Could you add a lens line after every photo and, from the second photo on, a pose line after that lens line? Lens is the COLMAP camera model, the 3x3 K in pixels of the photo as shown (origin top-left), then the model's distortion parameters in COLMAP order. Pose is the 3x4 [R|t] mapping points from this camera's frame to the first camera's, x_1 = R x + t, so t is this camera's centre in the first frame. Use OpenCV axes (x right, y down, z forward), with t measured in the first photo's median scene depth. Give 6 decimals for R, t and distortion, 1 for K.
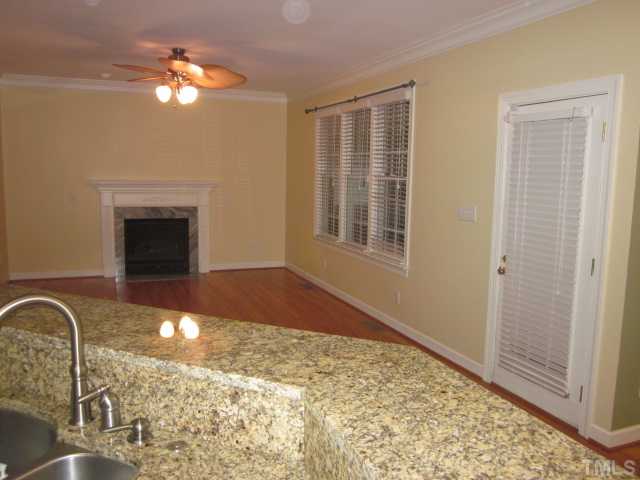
lens RADIAL K [[530.6, 0, 320.0], [0, 530.6, 240.0], [0, 0, 1]] dist [-0.044671, 0.009493]
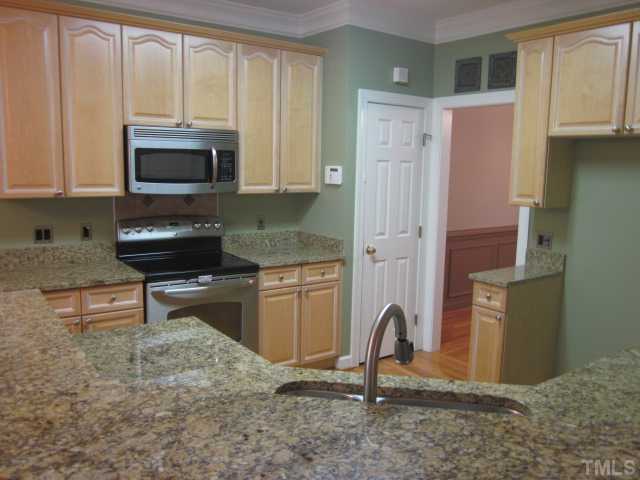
lens RADIAL K [[530.6, 0, 320.0], [0, 530.6, 240.0], [0, 0, 1]] dist [-0.044671, 0.009493]
pose [[-0.969610, -0.004593, -0.244614, -0.154673], [-0.070957, 0.962129, 0.263196, -0.217812], [0.234142, 0.272554, -0.933216, 1.531780]]
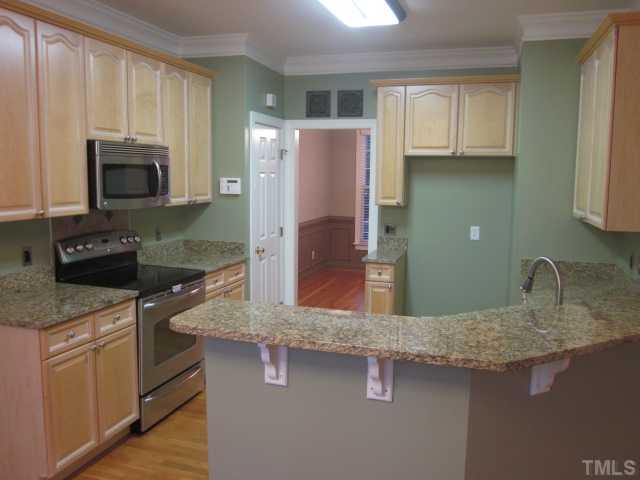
lens RADIAL K [[530.6, 0, 320.0], [0, 530.6, 240.0], [0, 0, 1]] dist [-0.044671, 0.009493]
pose [[-0.634644, 0.067472, -0.769853, 1.128809], [-0.126856, 0.973573, 0.189903, -0.170451], [0.762322, 0.218181, -0.609313, 1.242760]]
